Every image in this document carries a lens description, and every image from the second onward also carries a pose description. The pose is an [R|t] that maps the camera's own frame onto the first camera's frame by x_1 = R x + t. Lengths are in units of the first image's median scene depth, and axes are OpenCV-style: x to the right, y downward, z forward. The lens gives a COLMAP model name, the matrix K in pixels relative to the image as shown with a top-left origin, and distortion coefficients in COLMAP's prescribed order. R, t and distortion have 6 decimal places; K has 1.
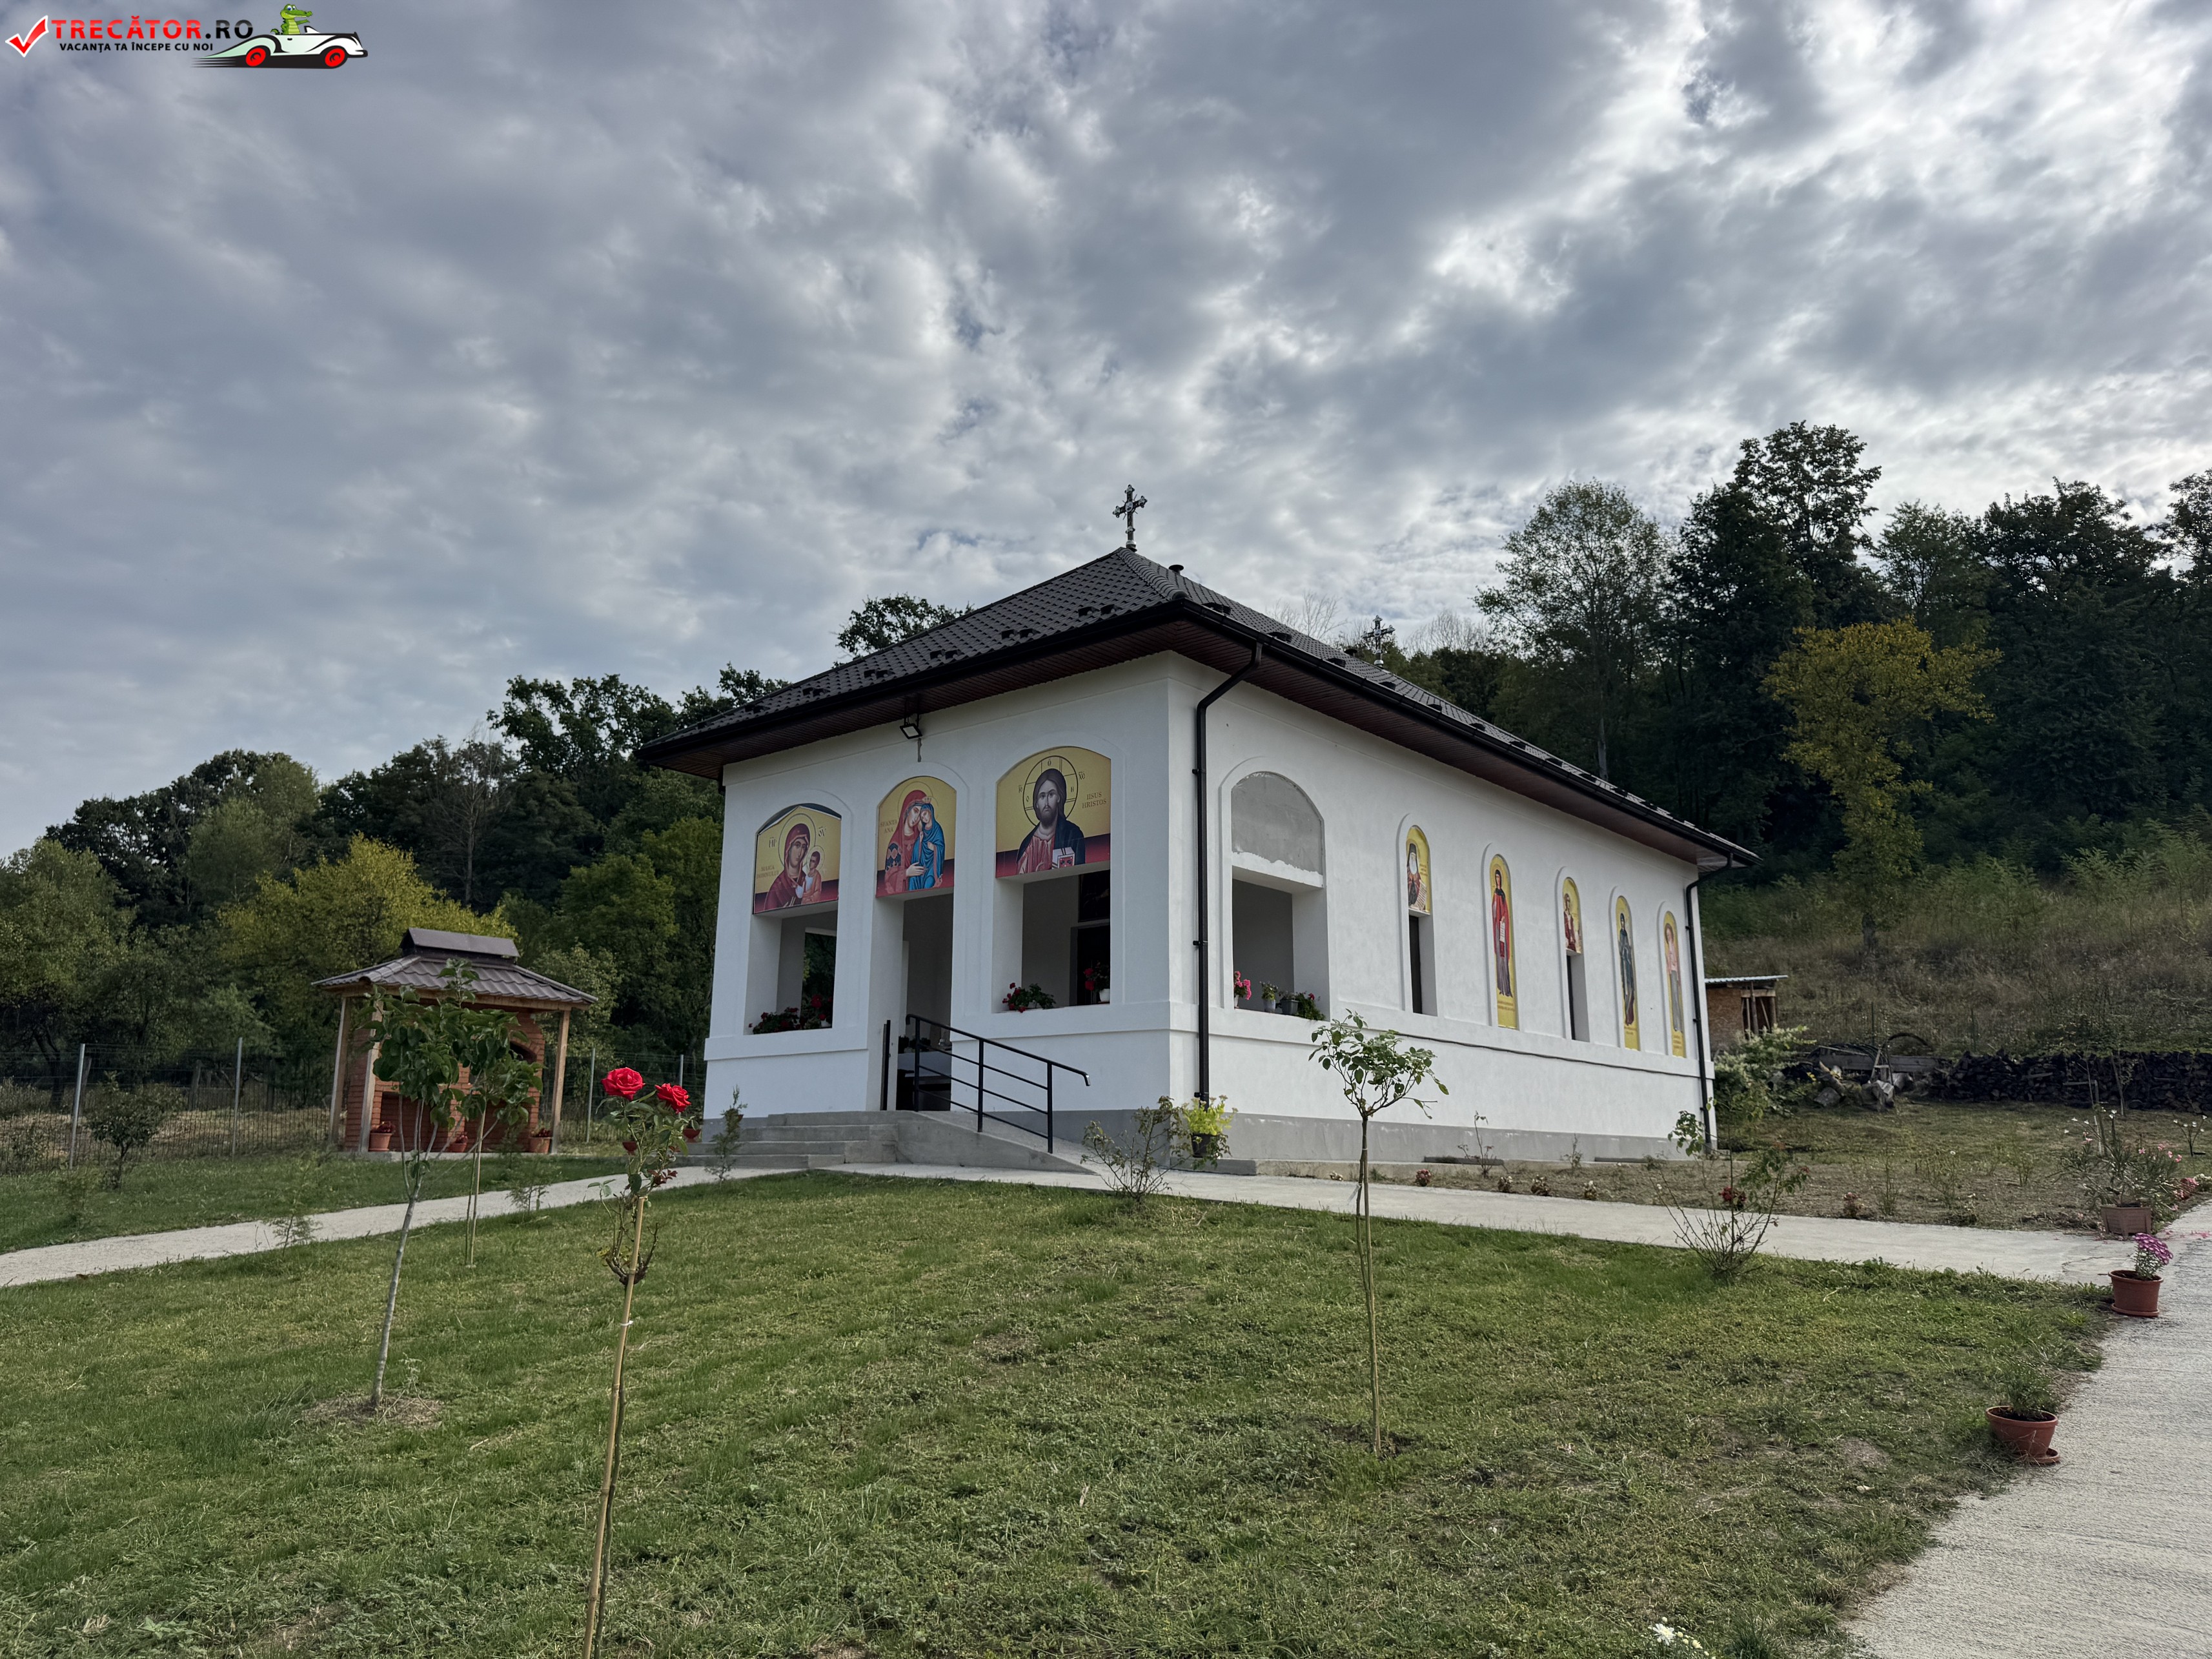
lens RADIAL K [[1566.3, 0, 1088.8], [0, 1566.3, 819.6], [0, 0, 1]] dist [0.056324, -0.057858]
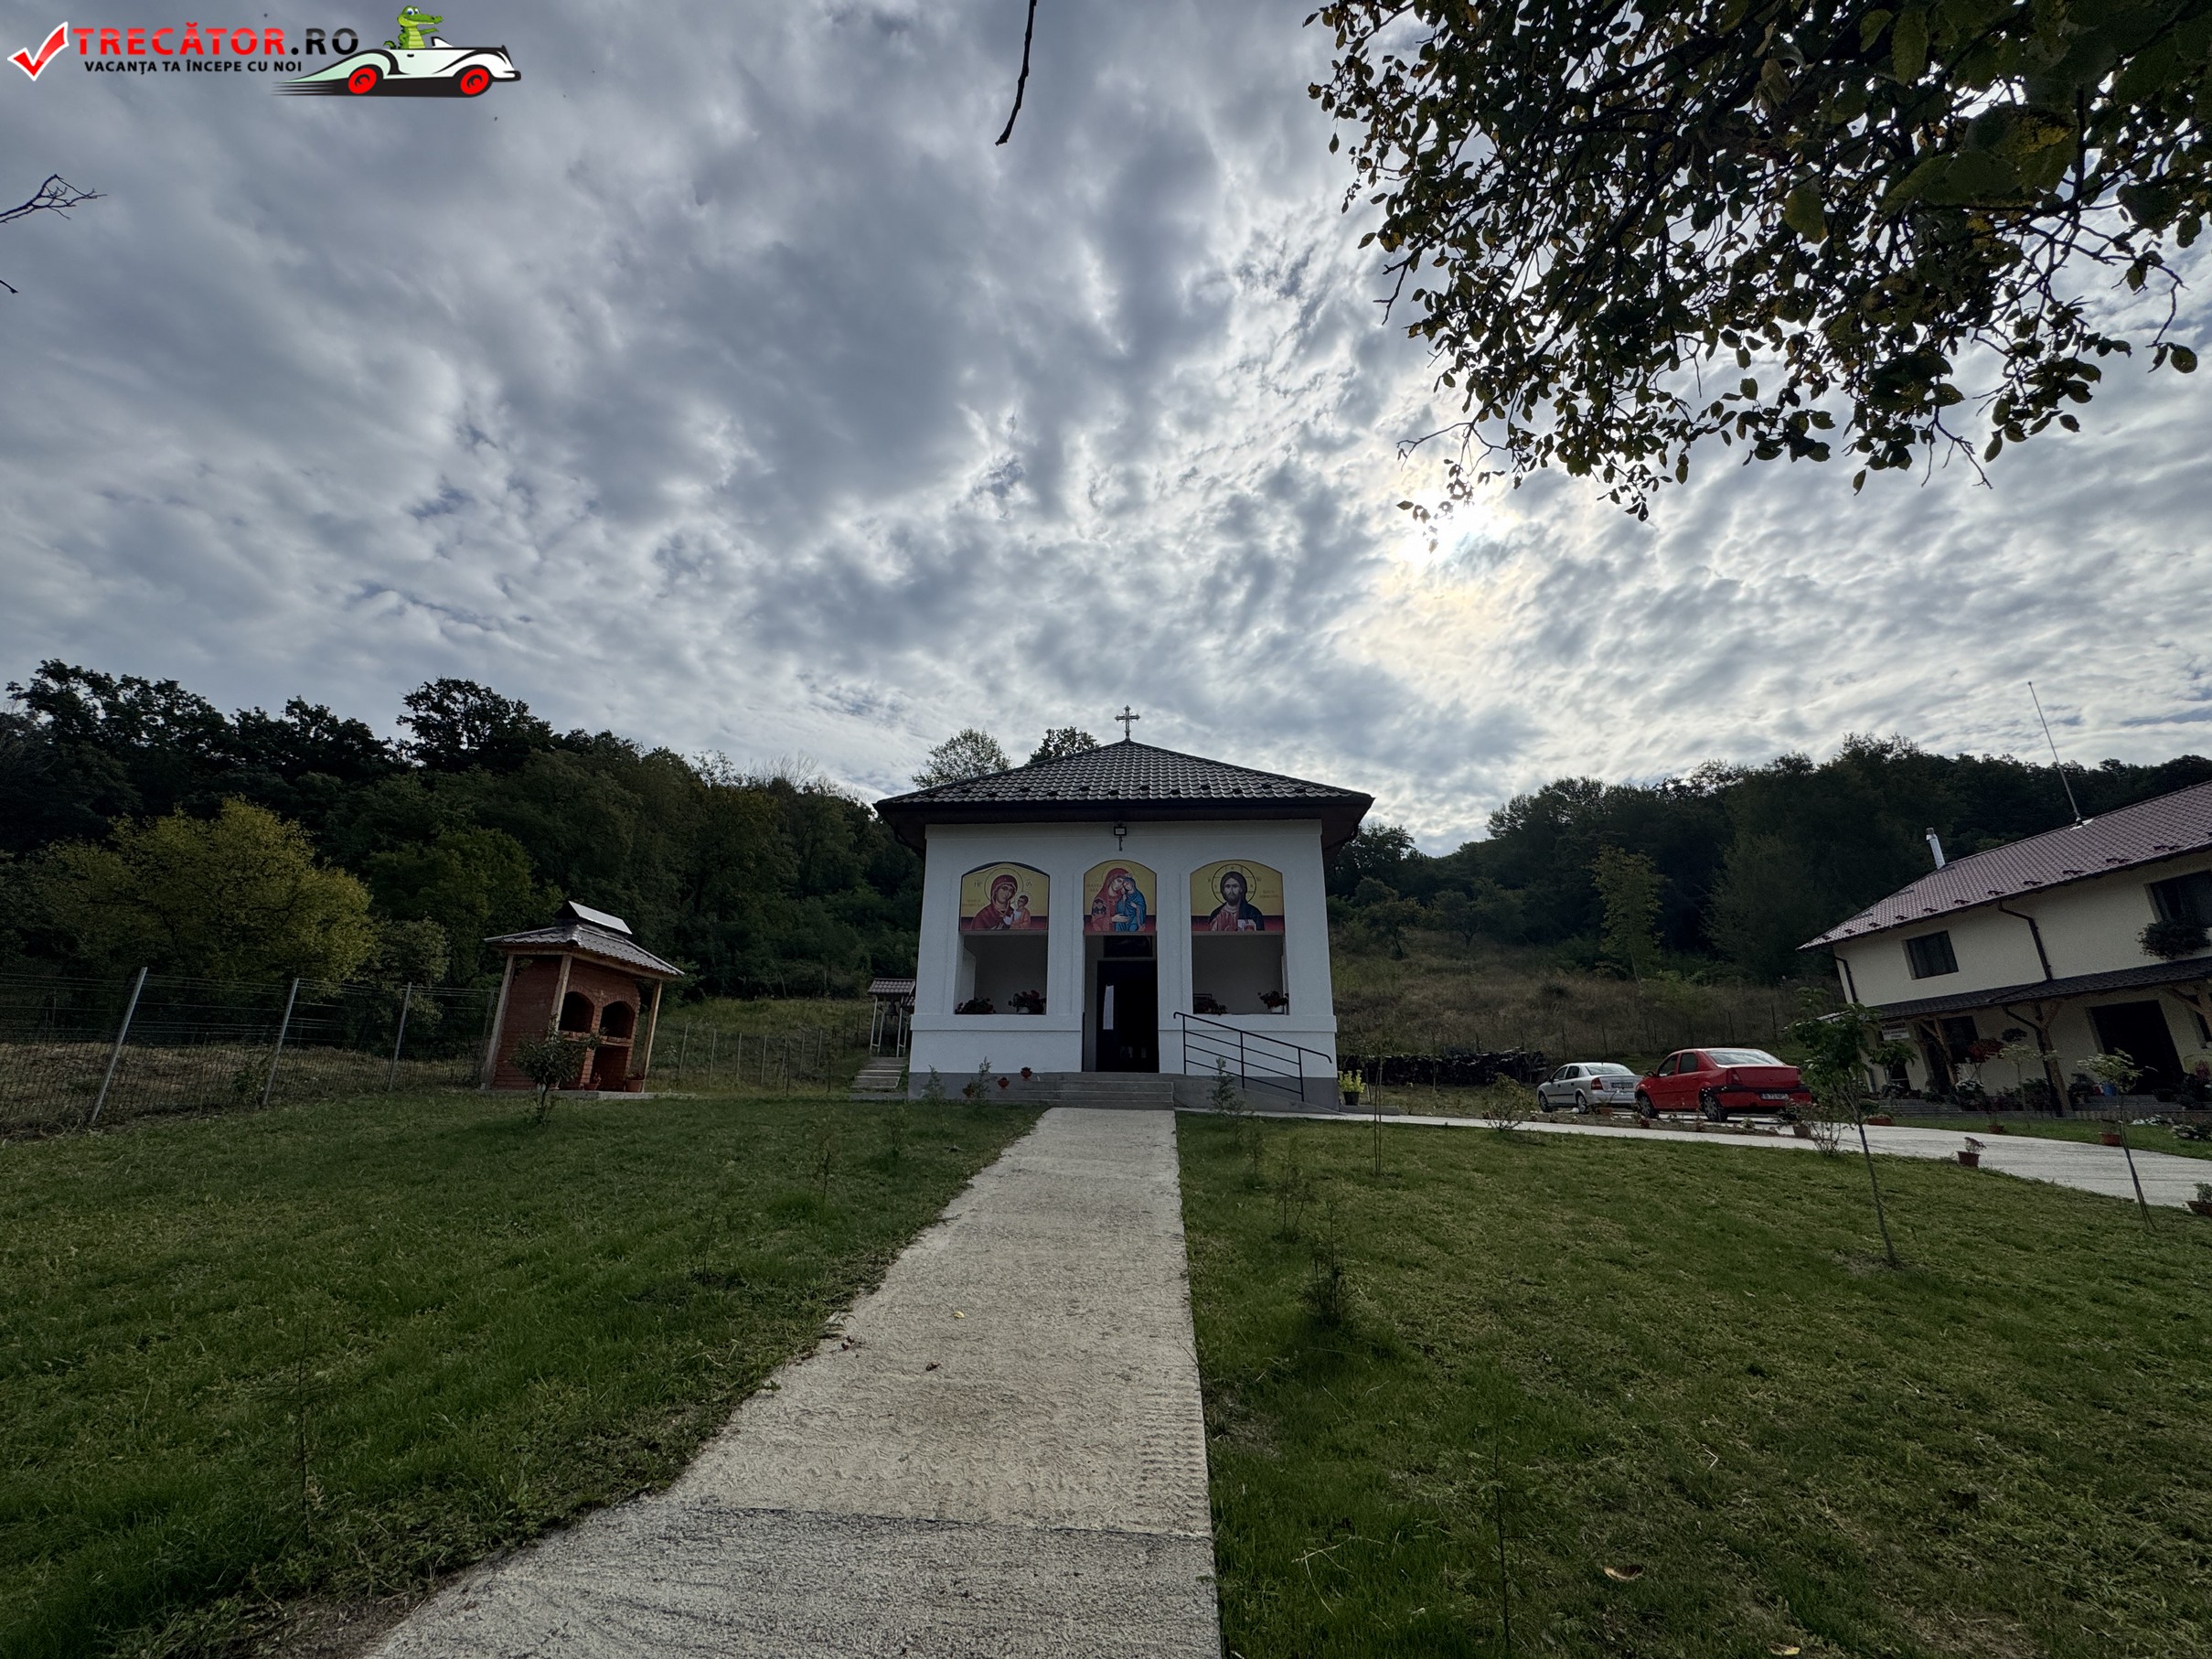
lens RADIAL K [[890.6, 0, 1101.5], [0, 890.6, 844.7], [0, 0, 1]] dist [0.003221, 0.000584]
pose [[0.801582, 0.170981, 0.572915, -0.147489], [-0.133225, 0.985224, -0.107631, 0.013124], [-0.582852, 0.009949, 0.812517, 0.062996]]
